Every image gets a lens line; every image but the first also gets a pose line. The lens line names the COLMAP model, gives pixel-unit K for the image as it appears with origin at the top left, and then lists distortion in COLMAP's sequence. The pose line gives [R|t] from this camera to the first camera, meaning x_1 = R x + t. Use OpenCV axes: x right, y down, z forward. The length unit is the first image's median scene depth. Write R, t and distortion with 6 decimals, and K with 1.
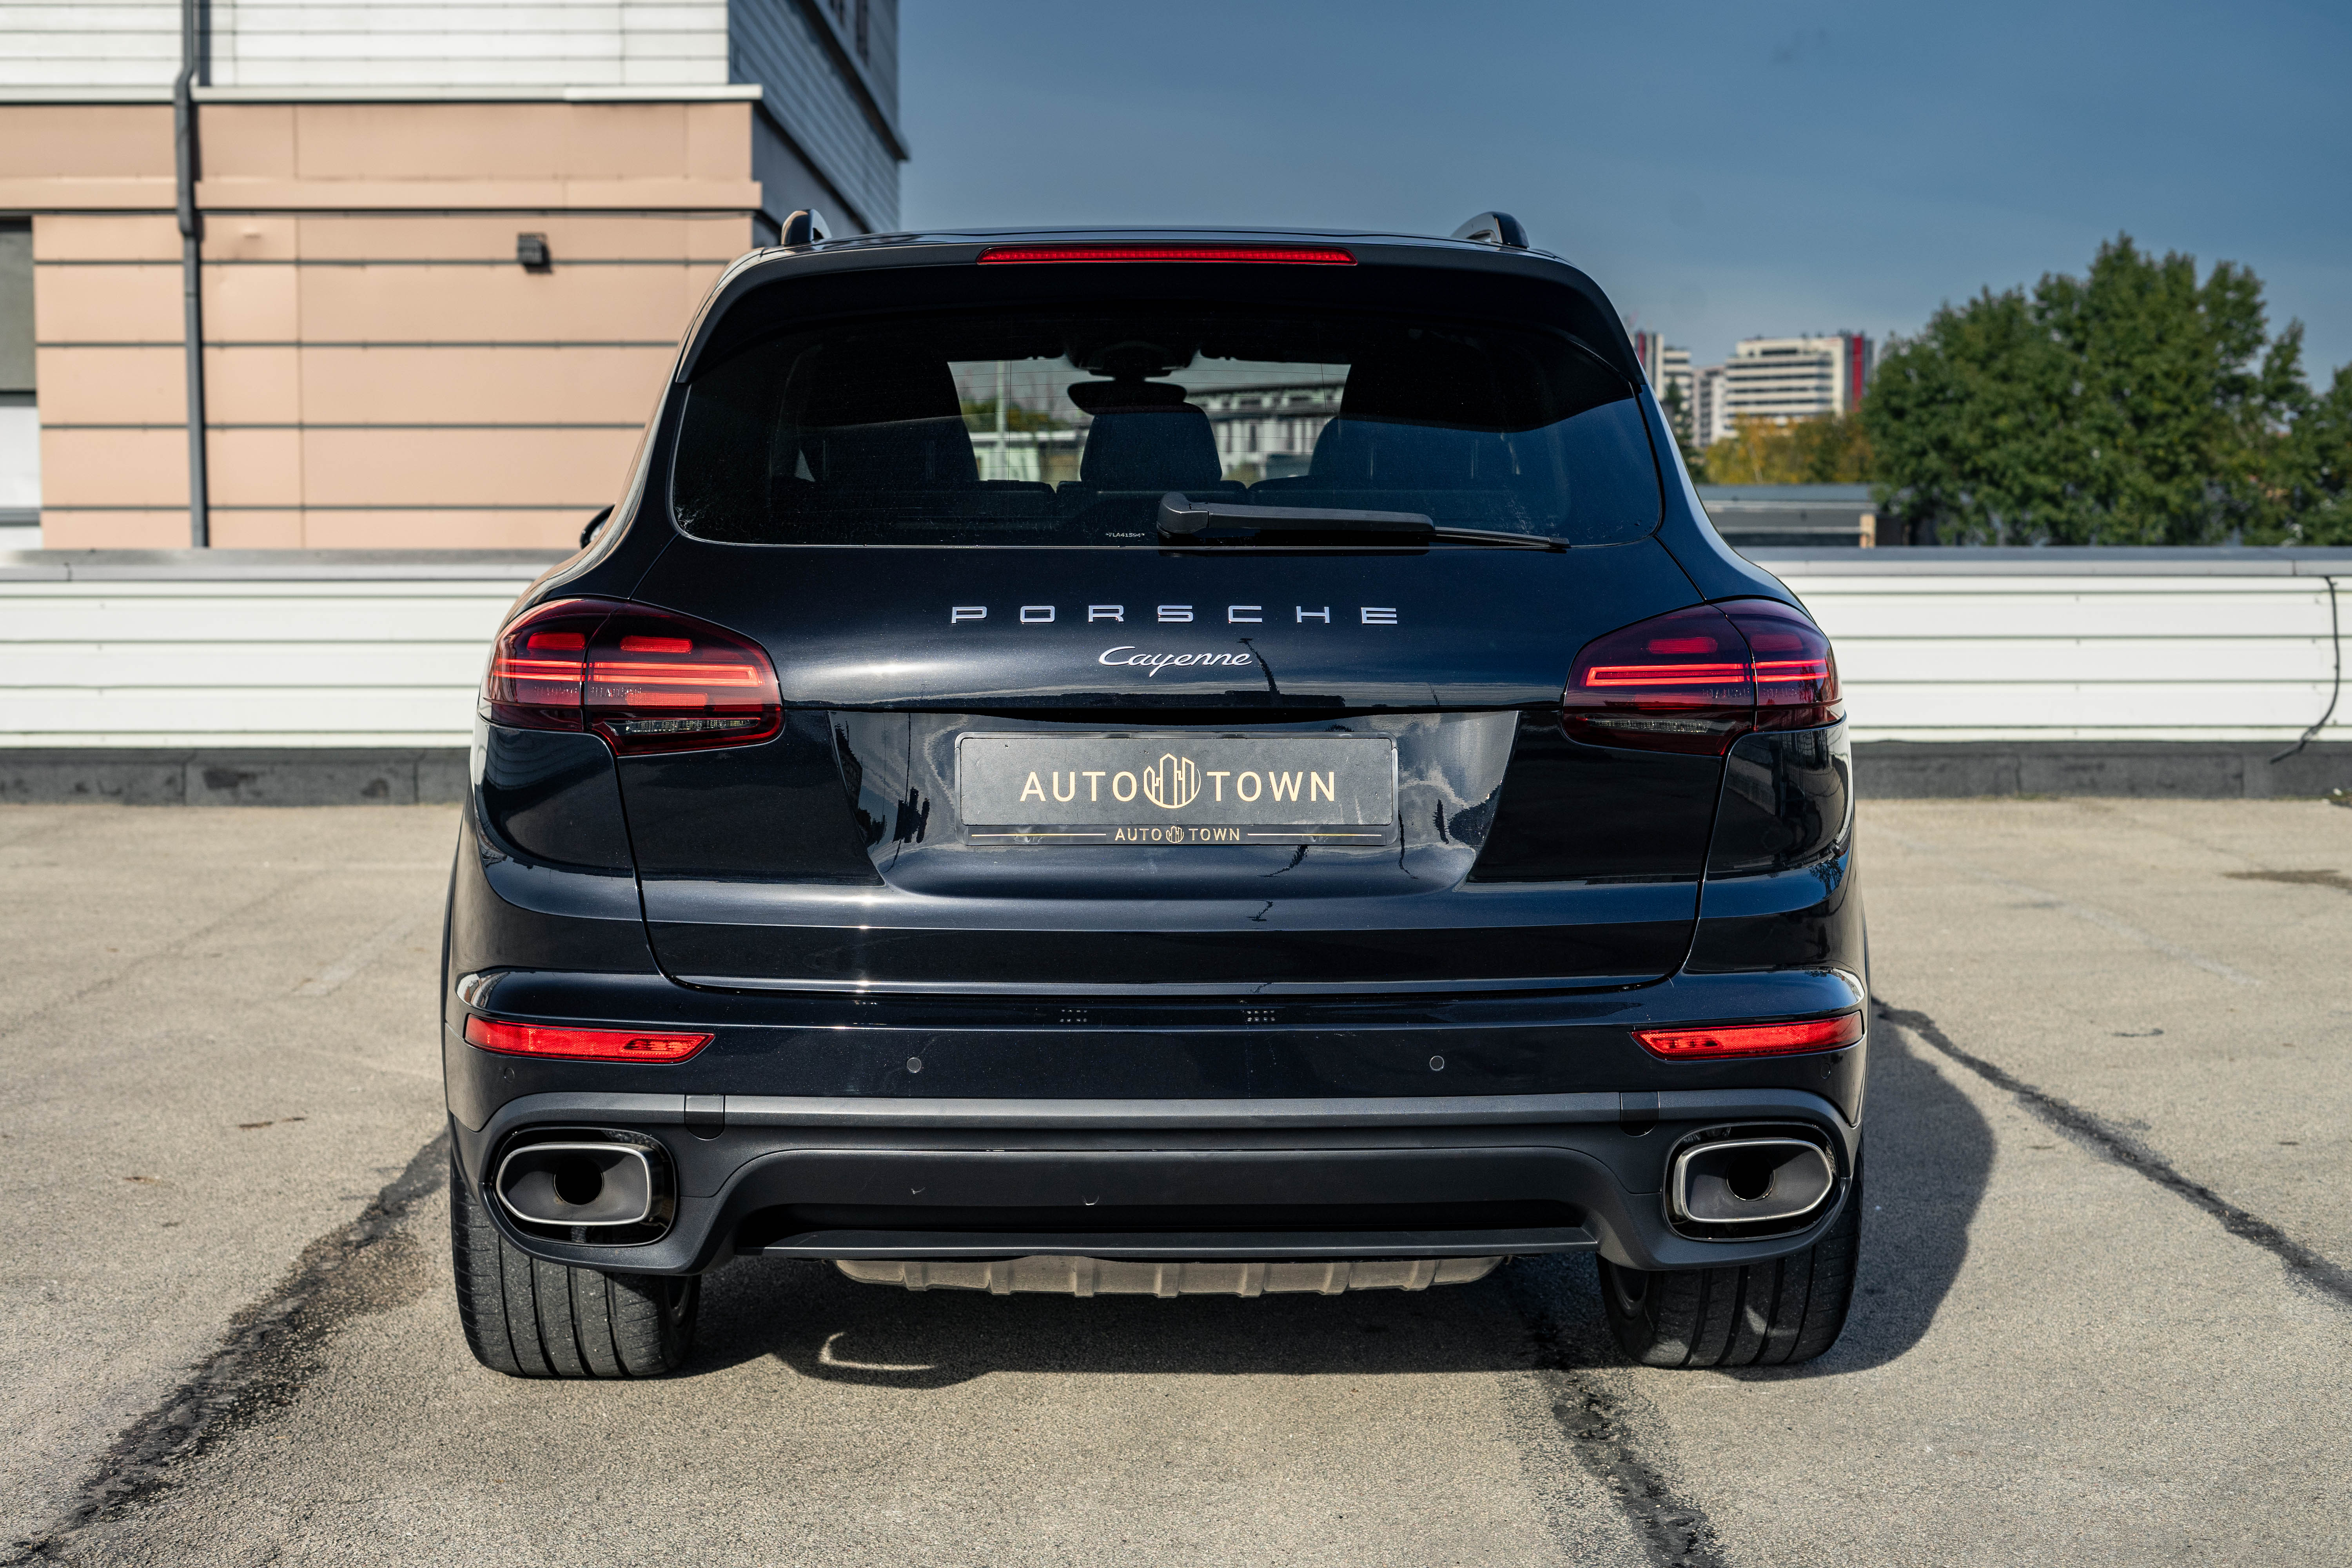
lens RADIAL K [[3540.0, 0, 1176.0], [0, 3540.0, 784.0], [0, 0, 1]] dist [-0.032792, 0.036270]
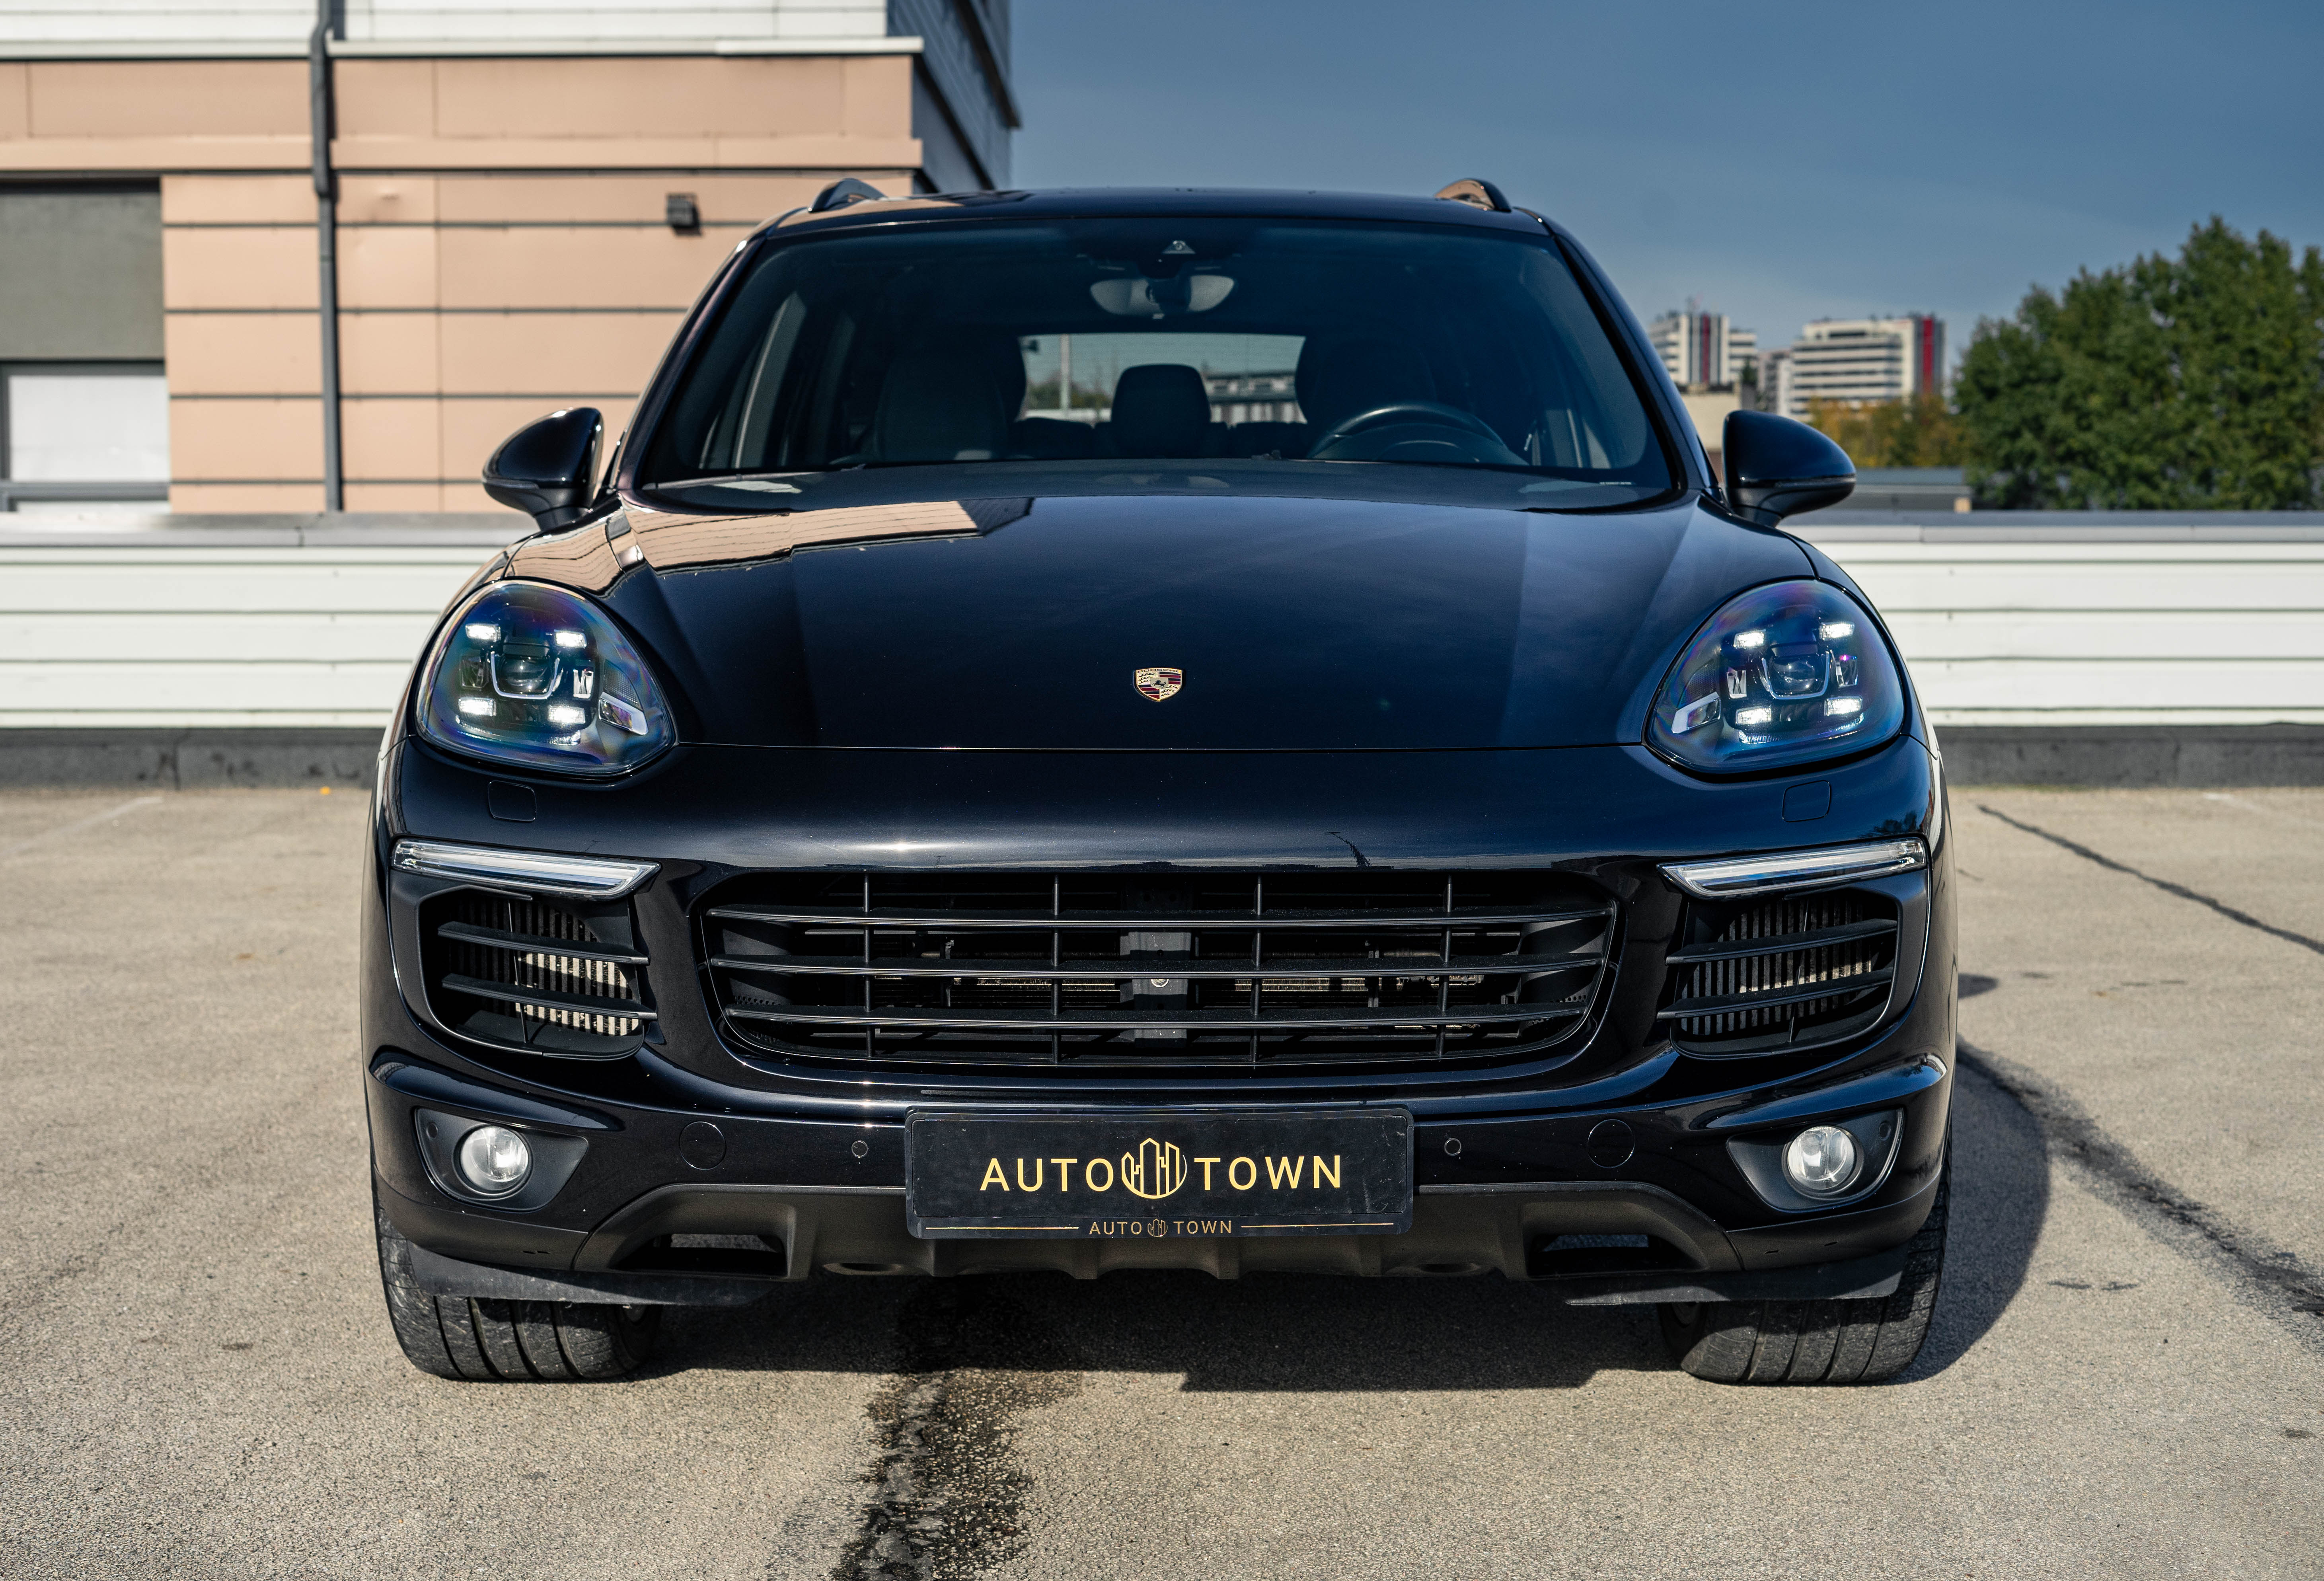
lens RADIAL K [[3585.6, 0, 1116.9], [0, 3585.6, 794.8], [0, 0, 1]] dist [-0.023348, -0.025470]
pose [[0.999612, 0.002116, -0.027786, -0.037462], [-0.001962, 0.999982, 0.005598, 0.000873], [0.027797, -0.005541, 0.999598, 0.035283]]
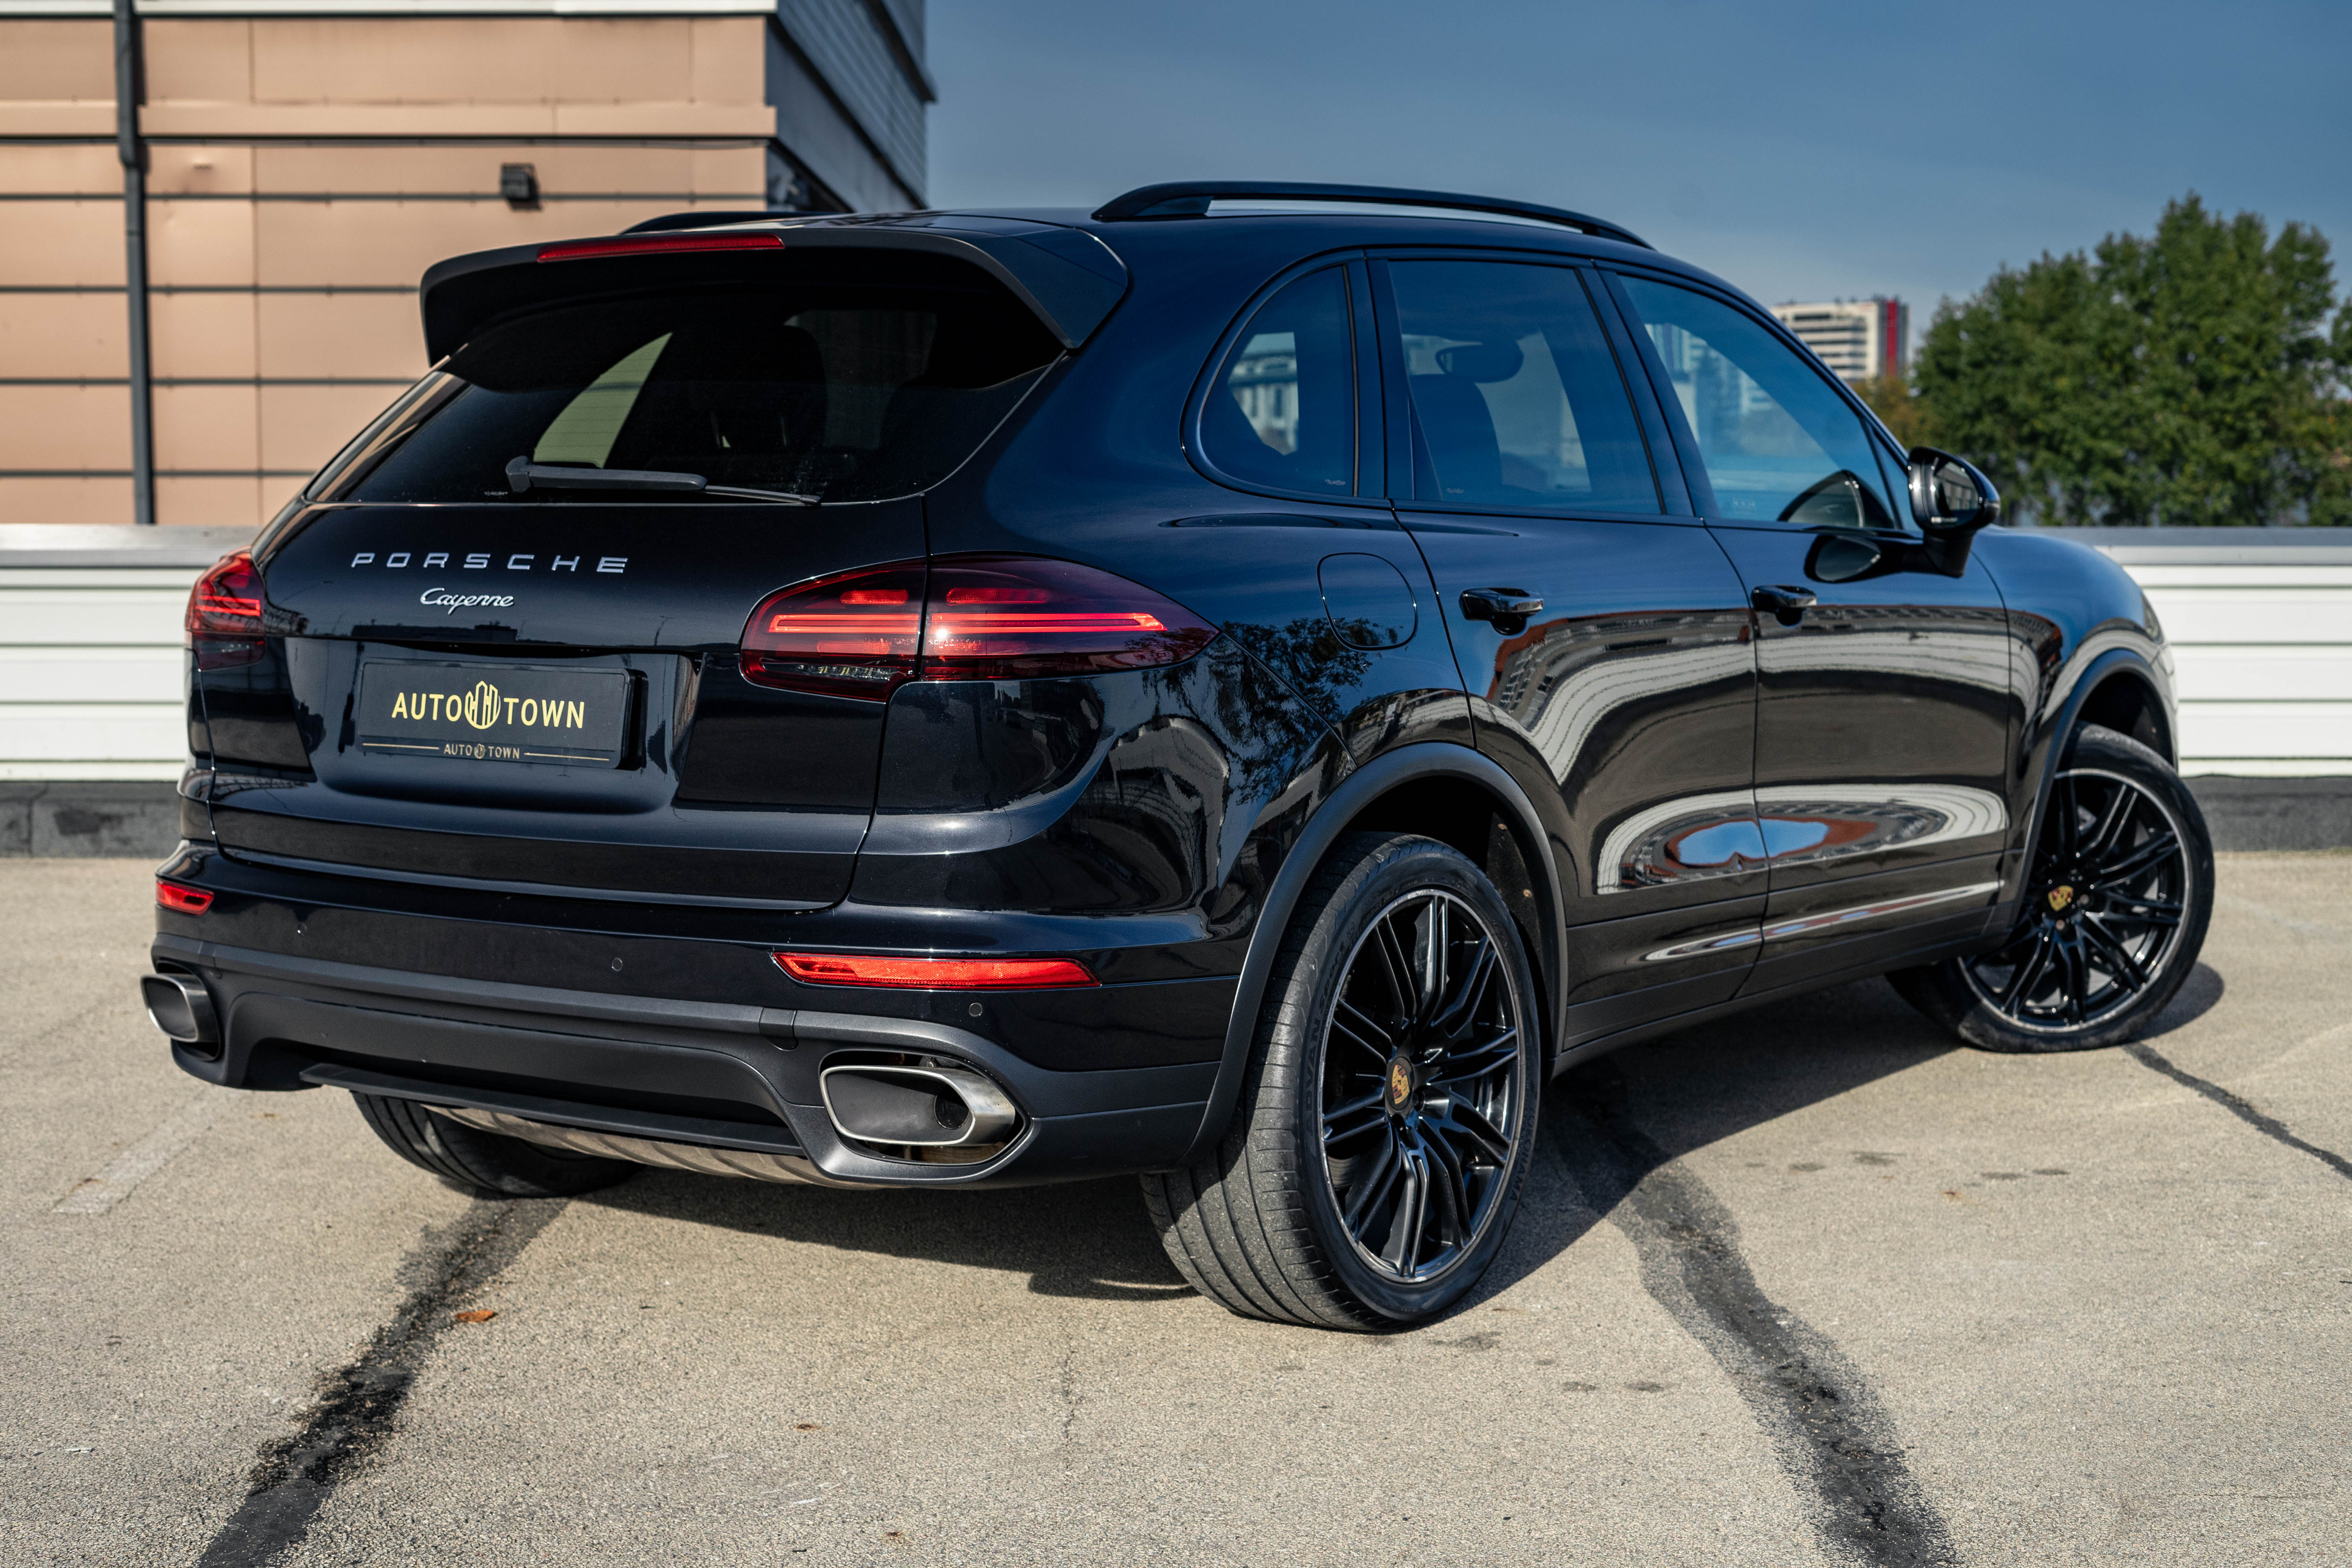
lens RADIAL K [[3548.8, 0, 1168.6], [0, 3548.8, 776.6], [0, 0, 1]] dist [-0.024730, -0.008992]
pose [[0.999971, 0.002130, -0.007363, -0.011974], [-0.002077, 0.999972, 0.007123, -0.008801], [0.007378, -0.007107, 0.999948, 0.110831]]
